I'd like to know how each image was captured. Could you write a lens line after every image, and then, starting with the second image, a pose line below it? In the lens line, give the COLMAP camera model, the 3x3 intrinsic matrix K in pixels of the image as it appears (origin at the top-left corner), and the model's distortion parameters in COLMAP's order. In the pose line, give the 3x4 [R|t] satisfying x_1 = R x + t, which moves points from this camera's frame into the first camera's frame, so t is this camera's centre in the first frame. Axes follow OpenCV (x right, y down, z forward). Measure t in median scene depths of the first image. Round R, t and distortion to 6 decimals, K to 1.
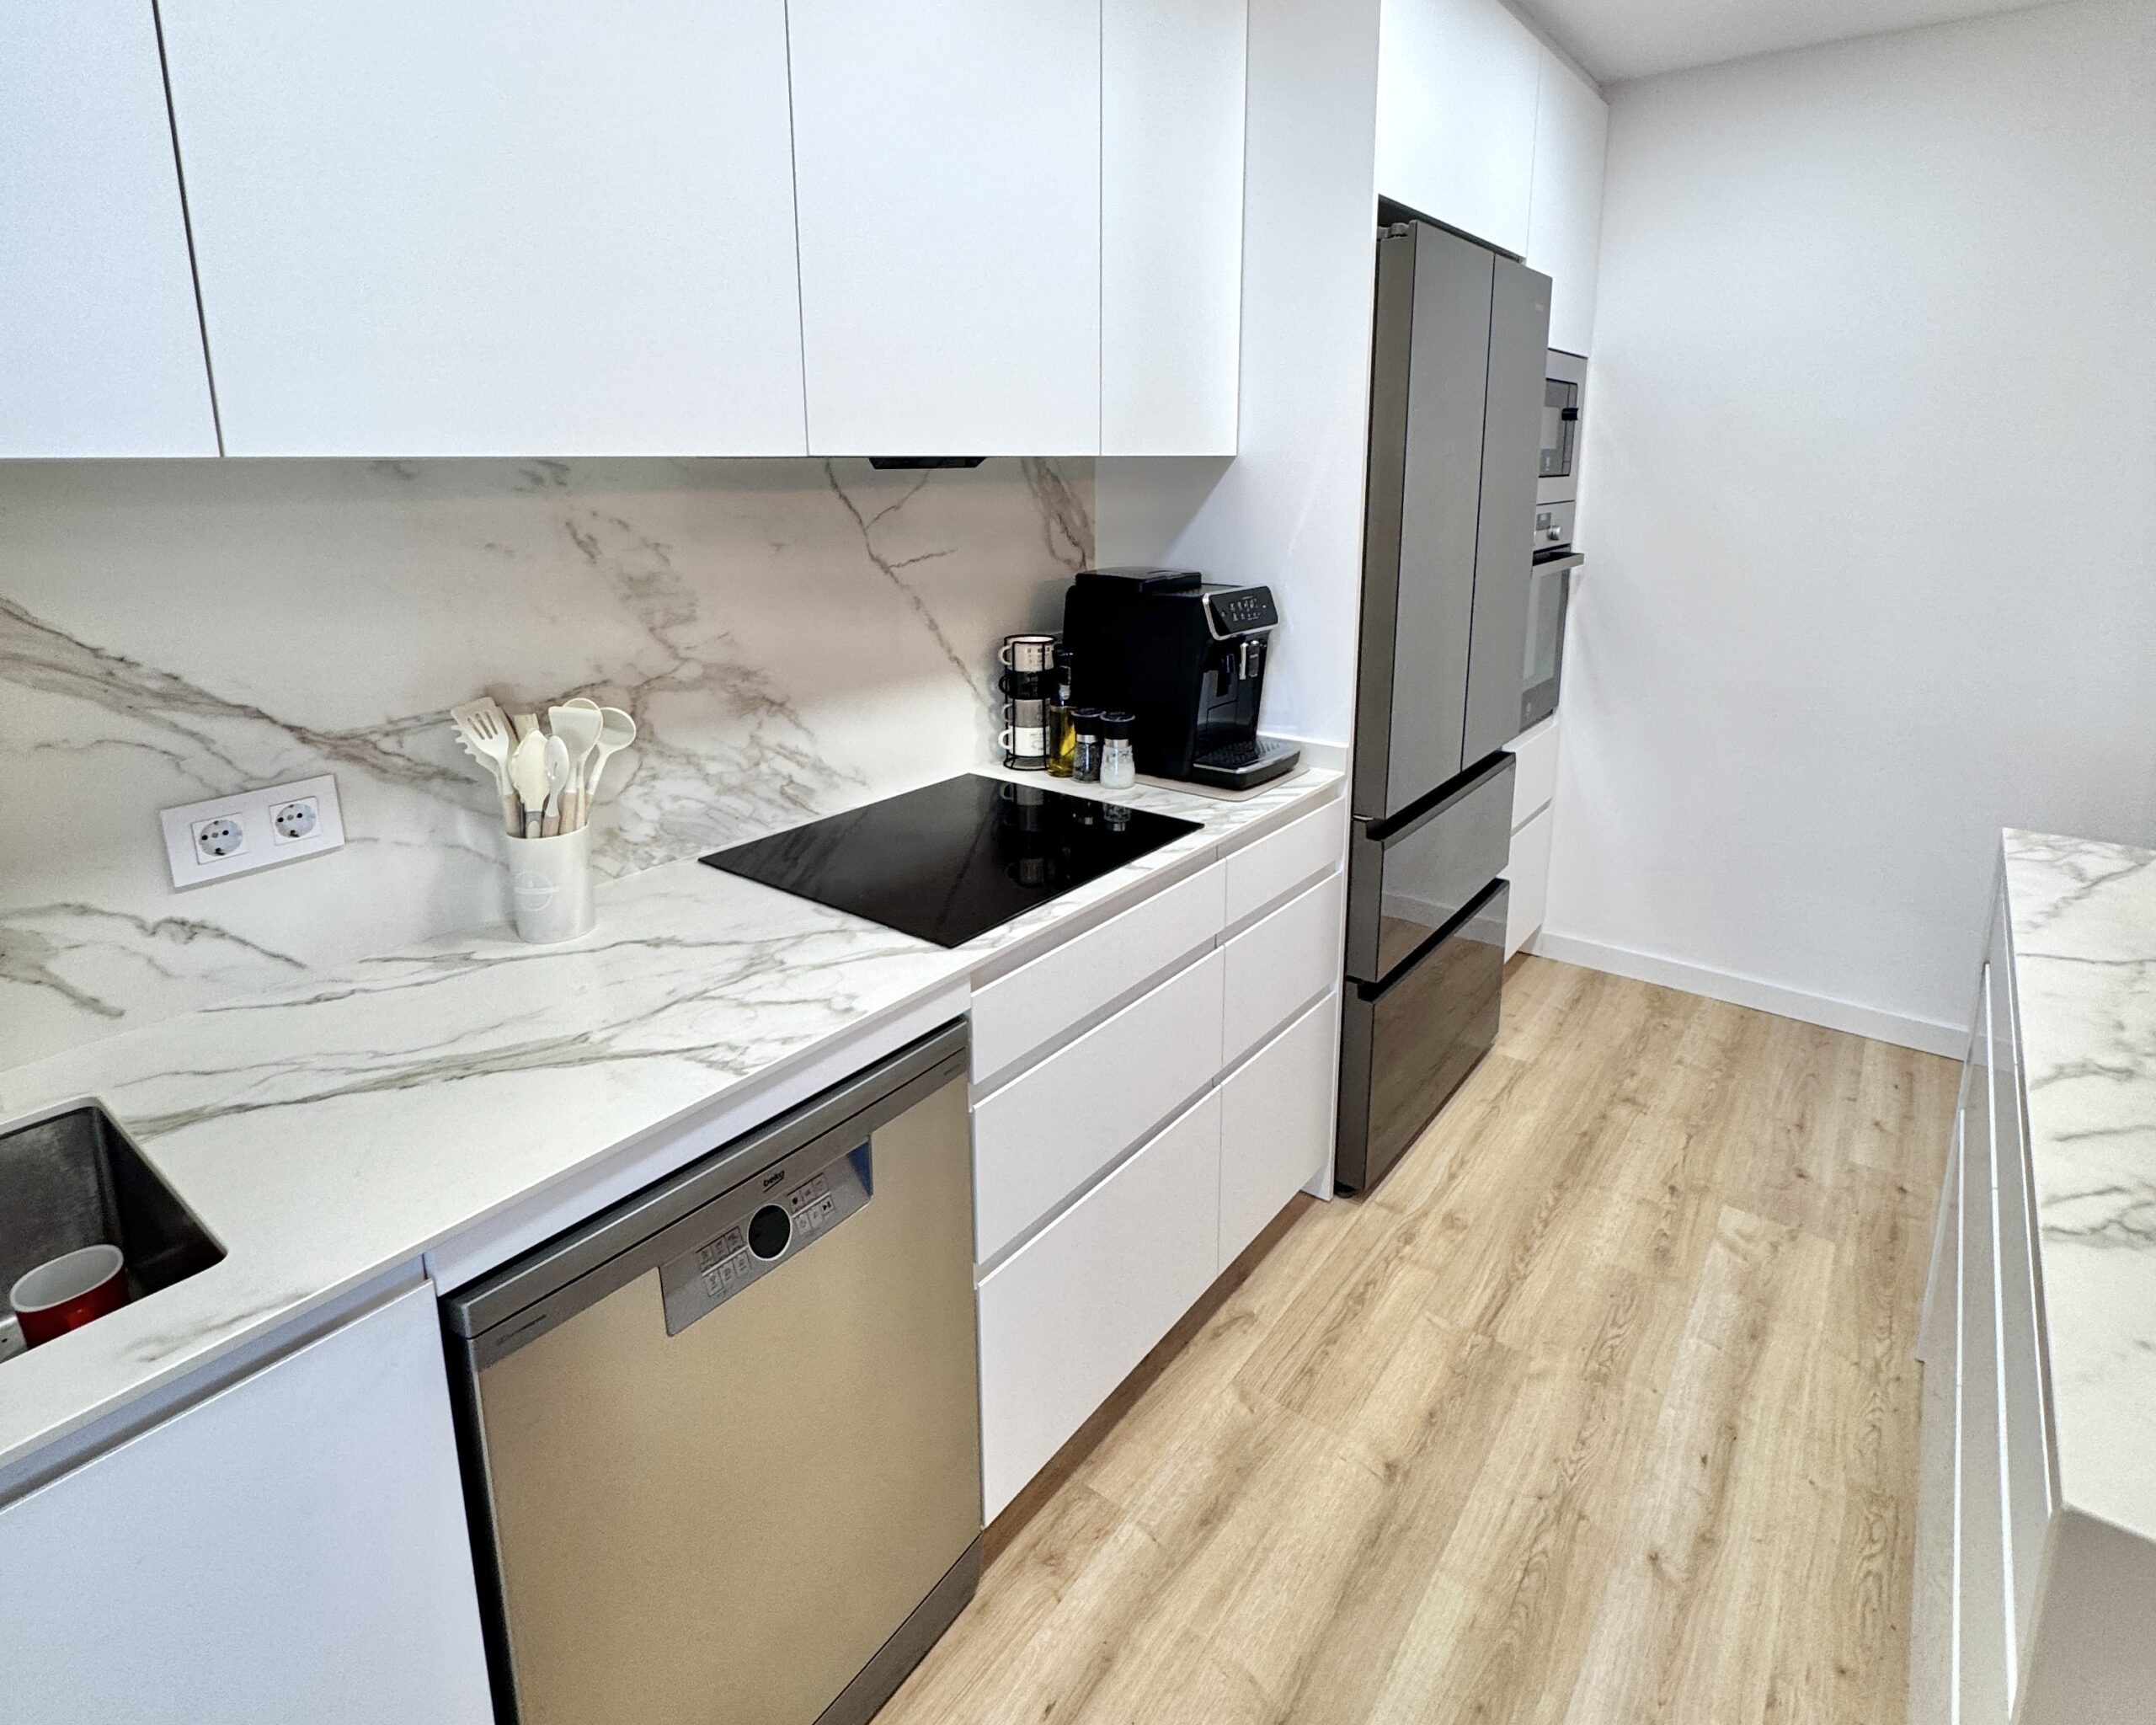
lens RADIAL K [[1147.2, 0, 1084.9], [0, 1147.2, 699.2], [0, 0, 1]] dist [-0.003608, 0.000207]
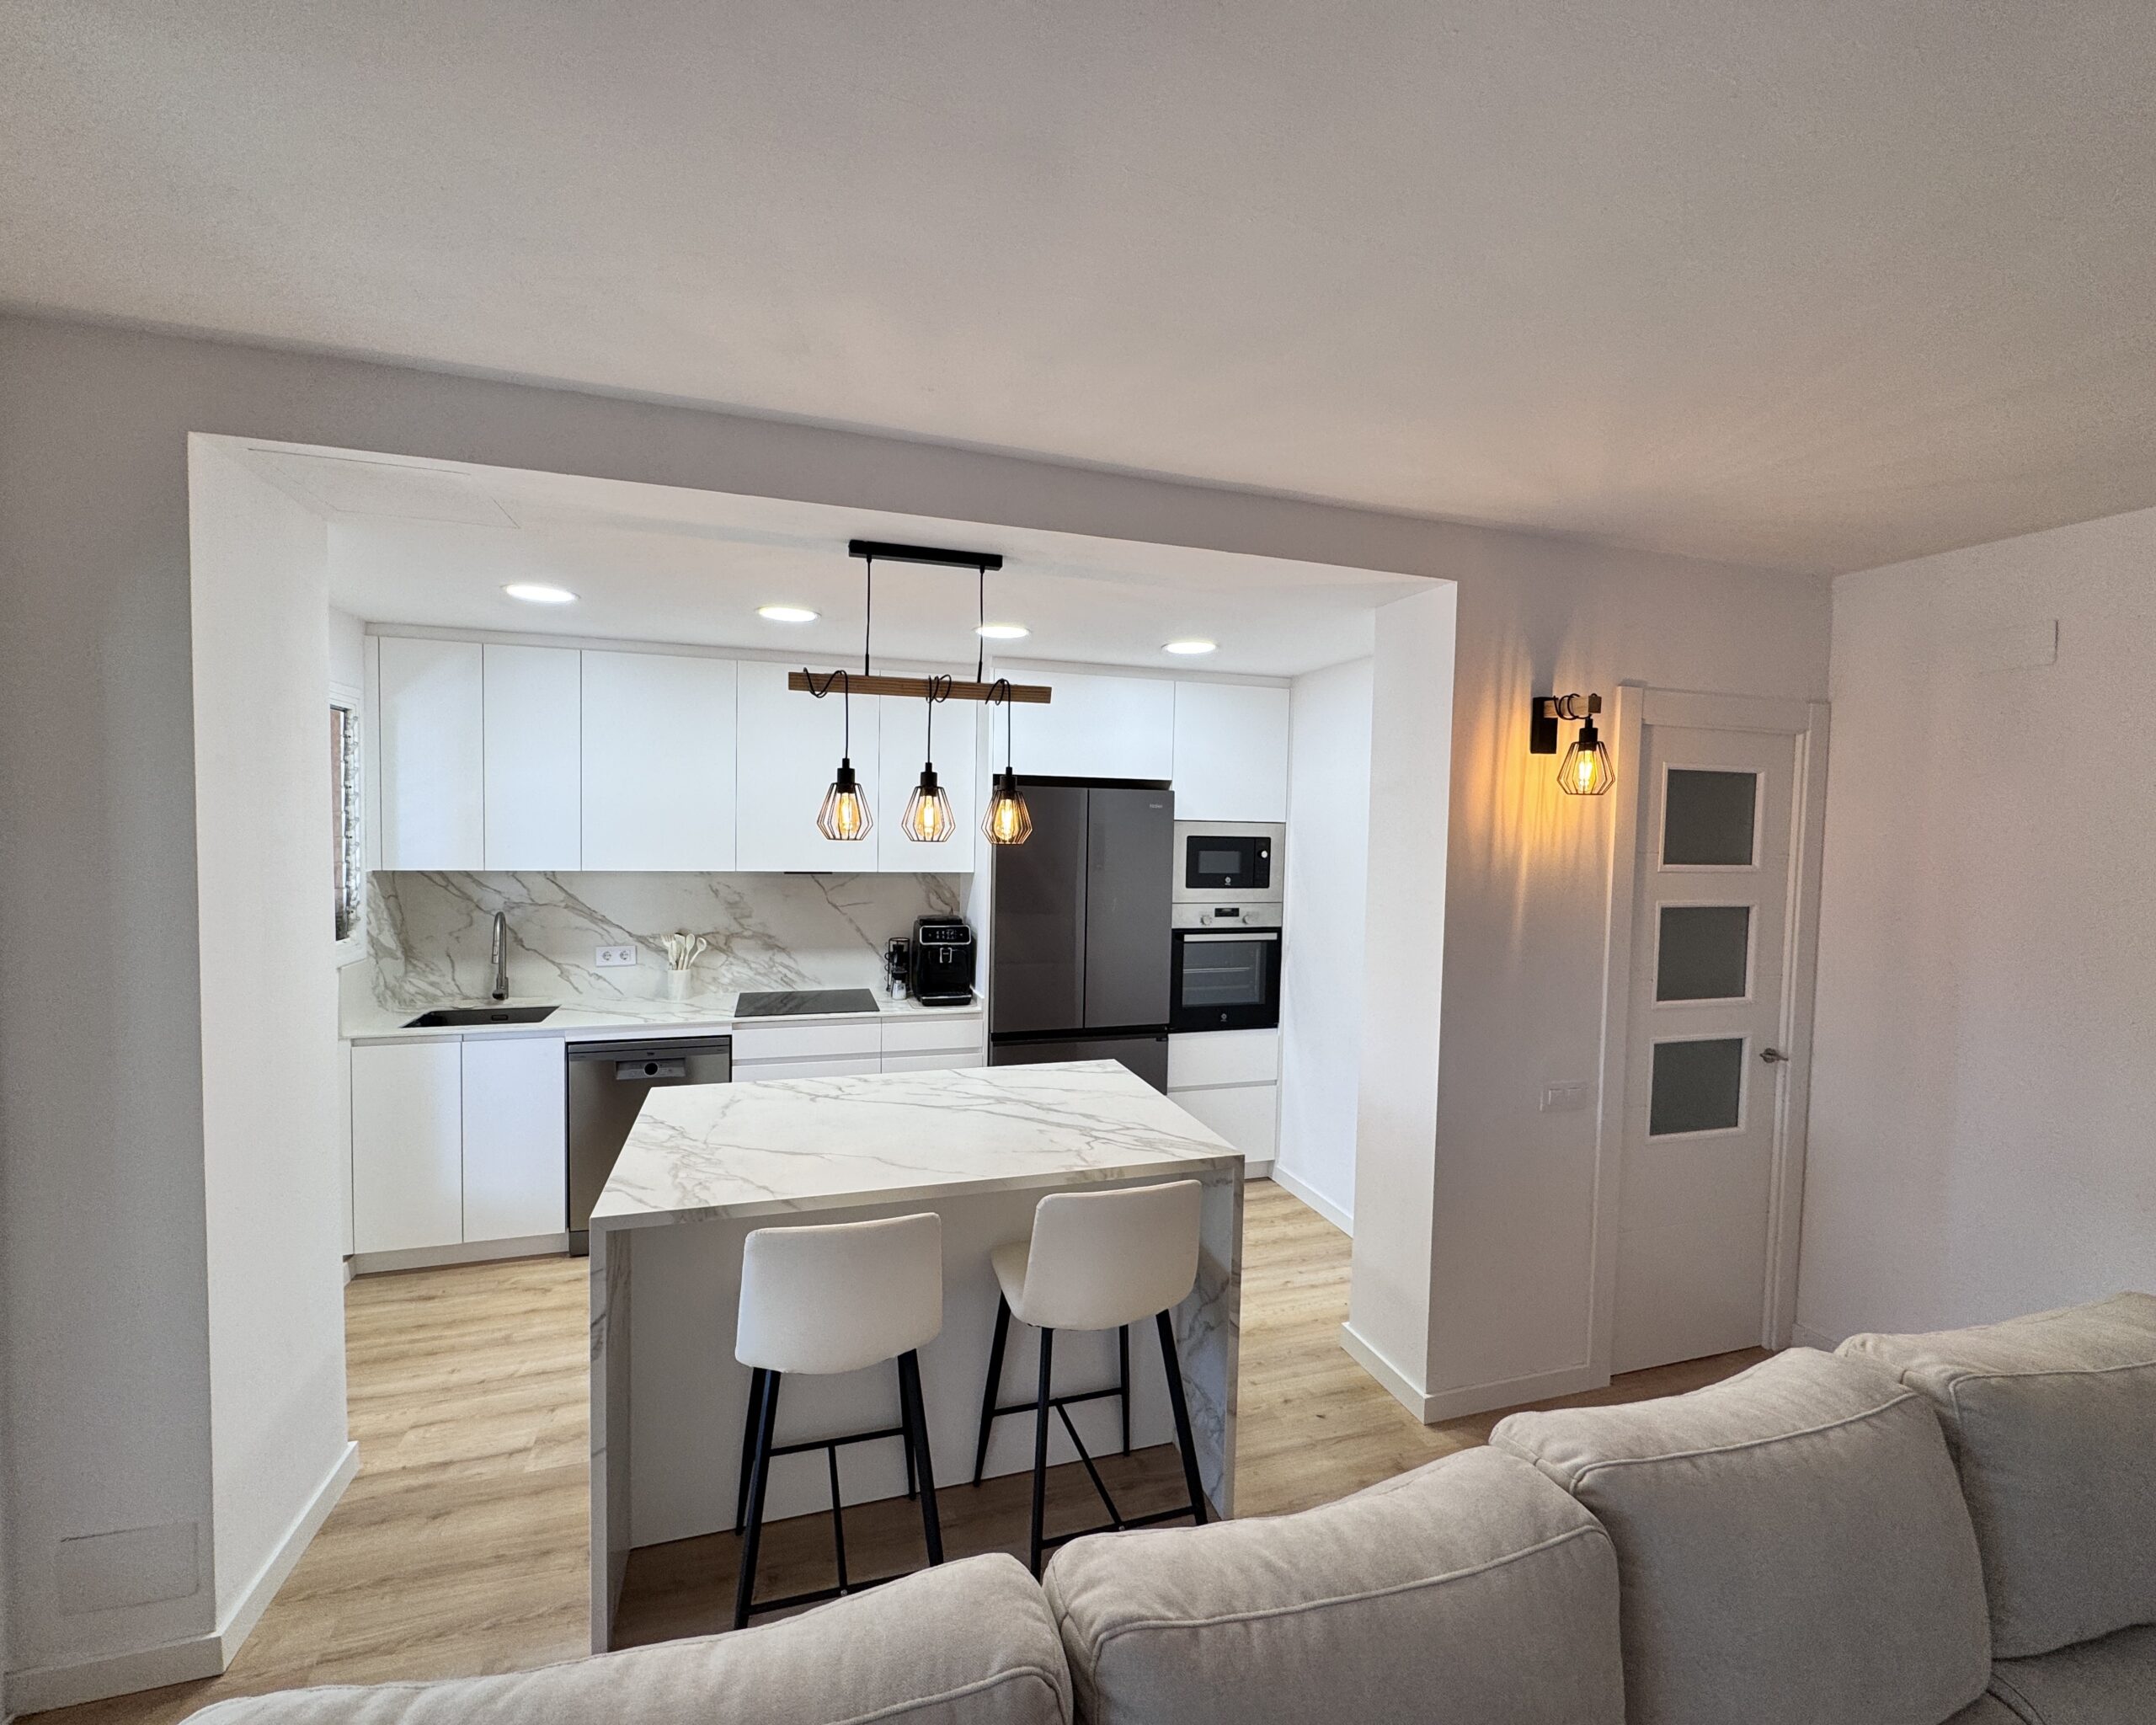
lens RADIAL K [[918.5, 0, 1059.9], [0, 918.5, 862.2], [0, 0, 1]] dist [-0.002062, 0.000476]
pose [[0.810490, 0.045937, -0.583949, 1.781148], [-0.143065, 0.982252, -0.121297, -0.031427], [0.568013, 0.181853, 0.802677, -0.570670]]
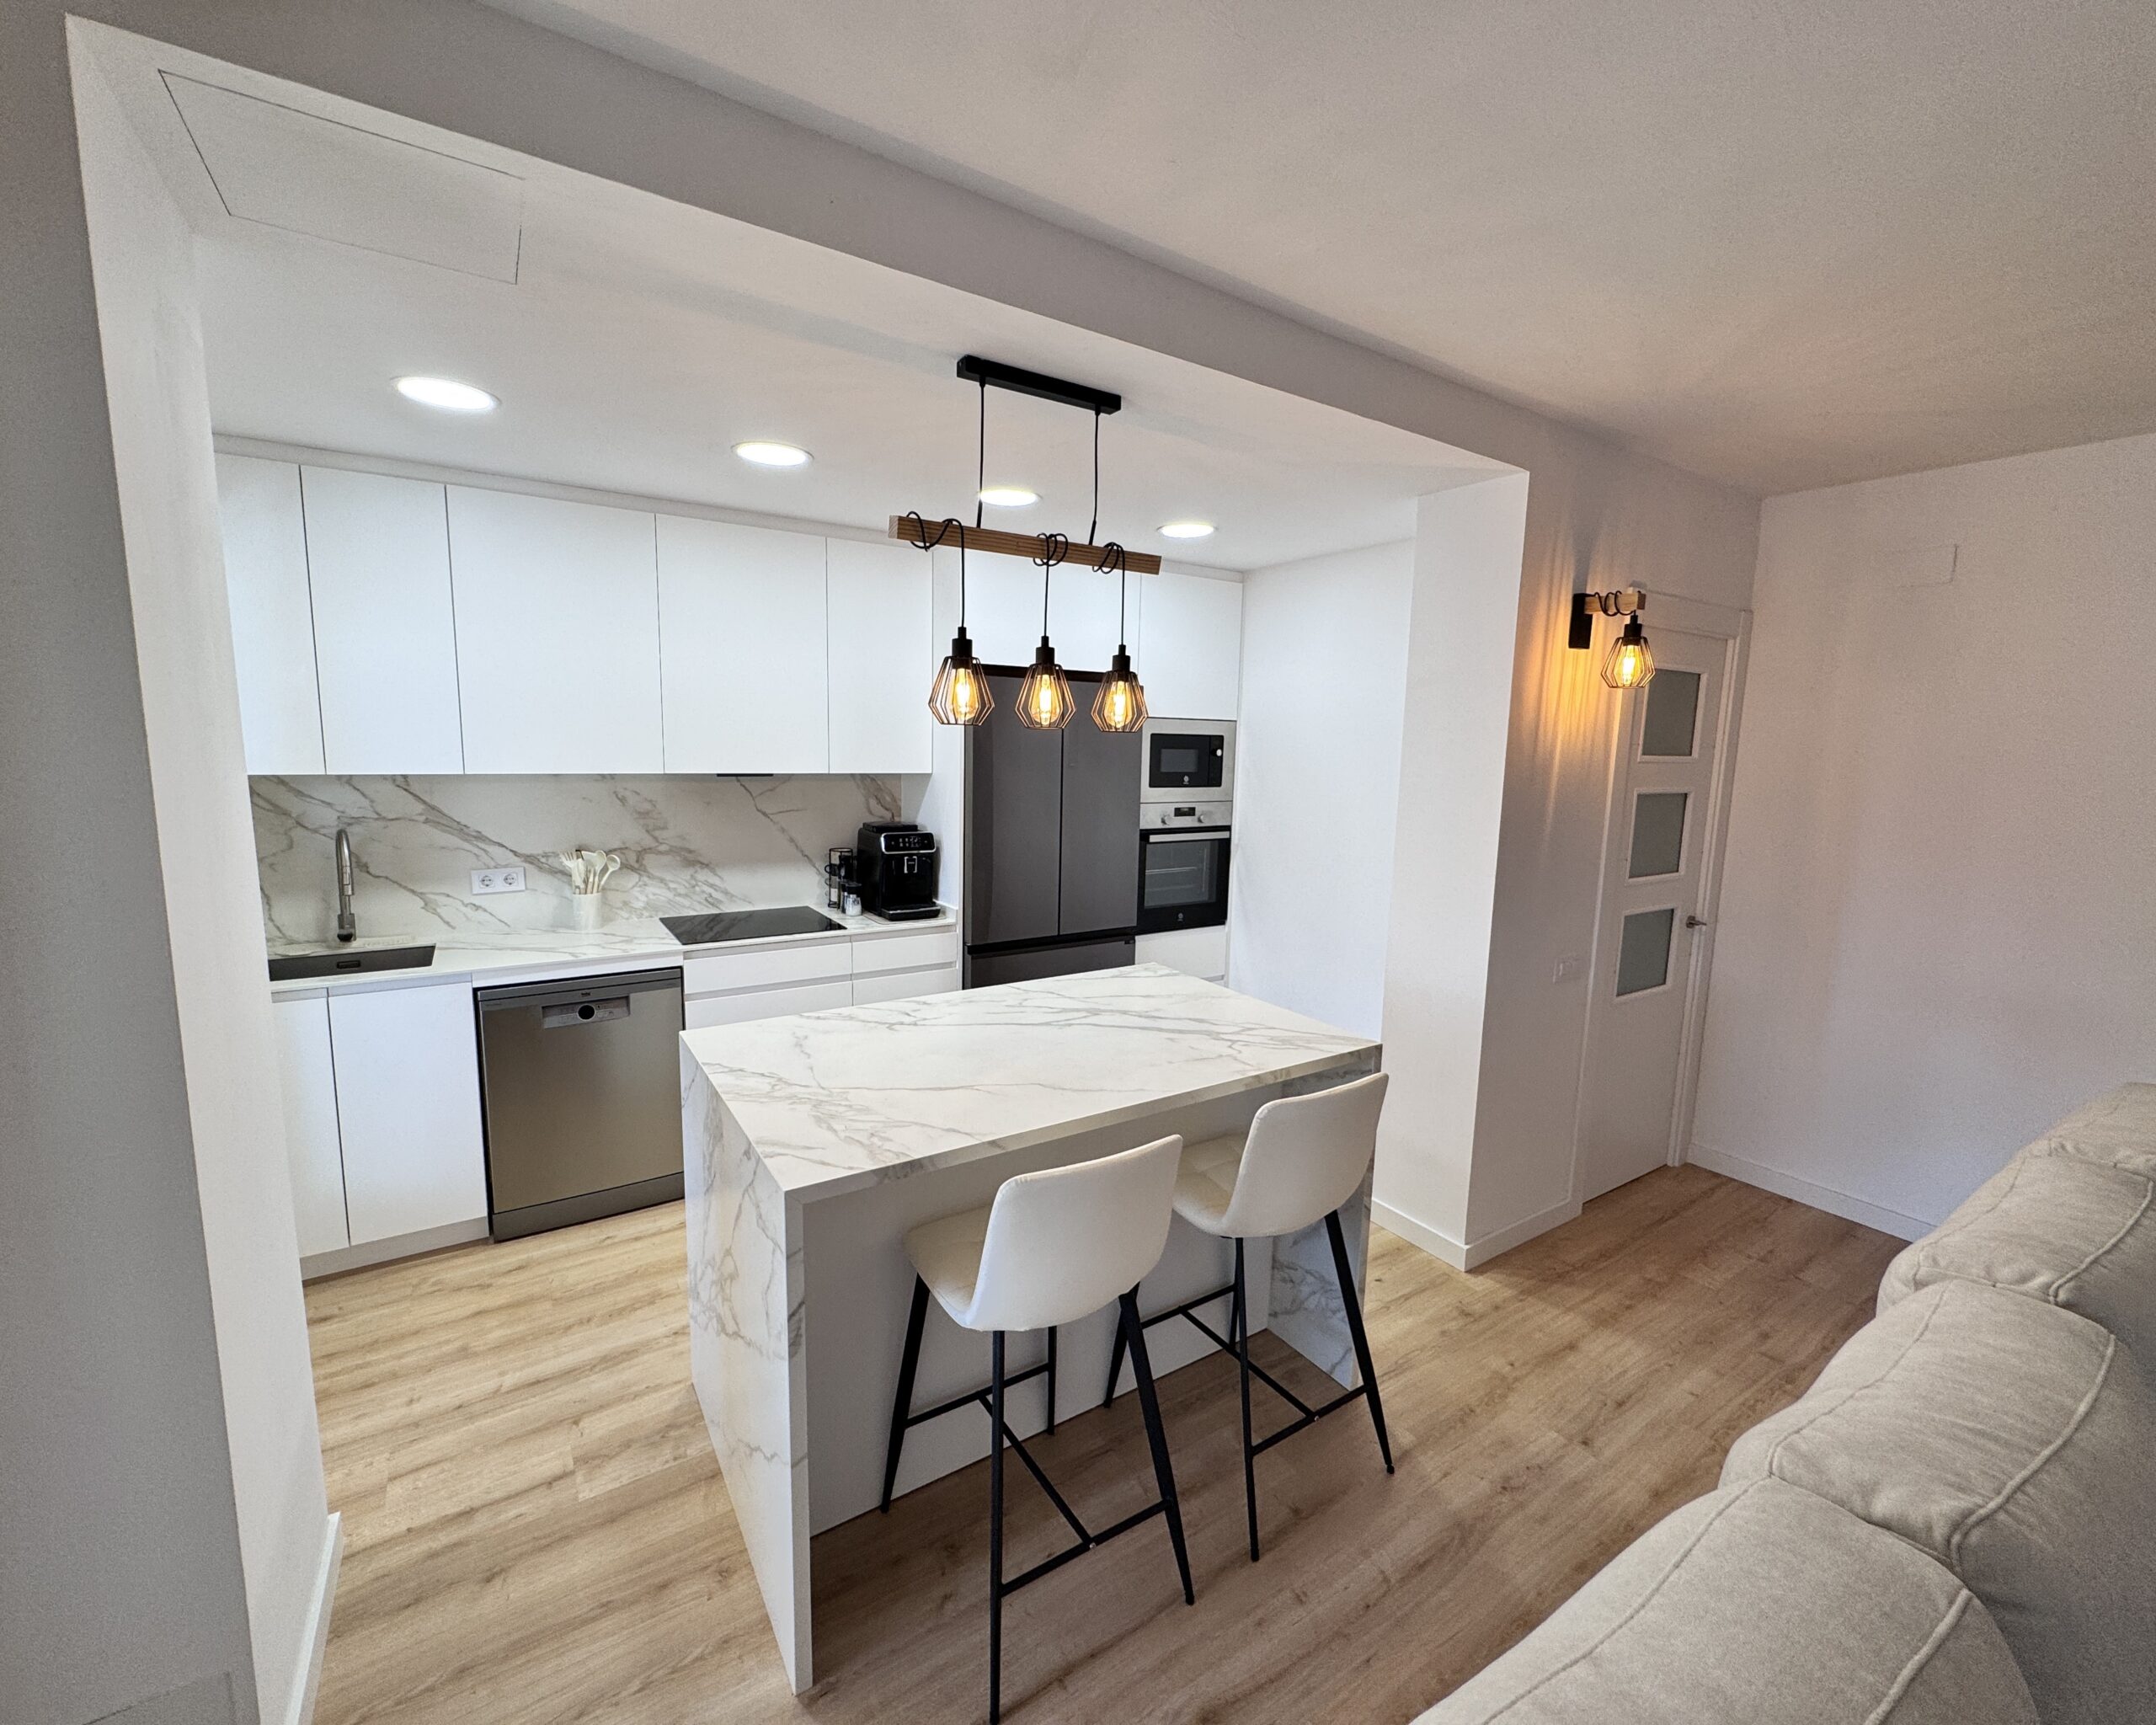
lens RADIAL K [[918.5, 0, 1077.9], [0, 918.5, 861.4], [0, 0, 1]] dist [-0.002062, 0.000476]
pose [[0.940509, 0.069740, -0.332533, 1.255826], [-0.094872, 0.993684, -0.059930, 0.043177], [0.326253, 0.087913, 0.941185, -0.692436]]
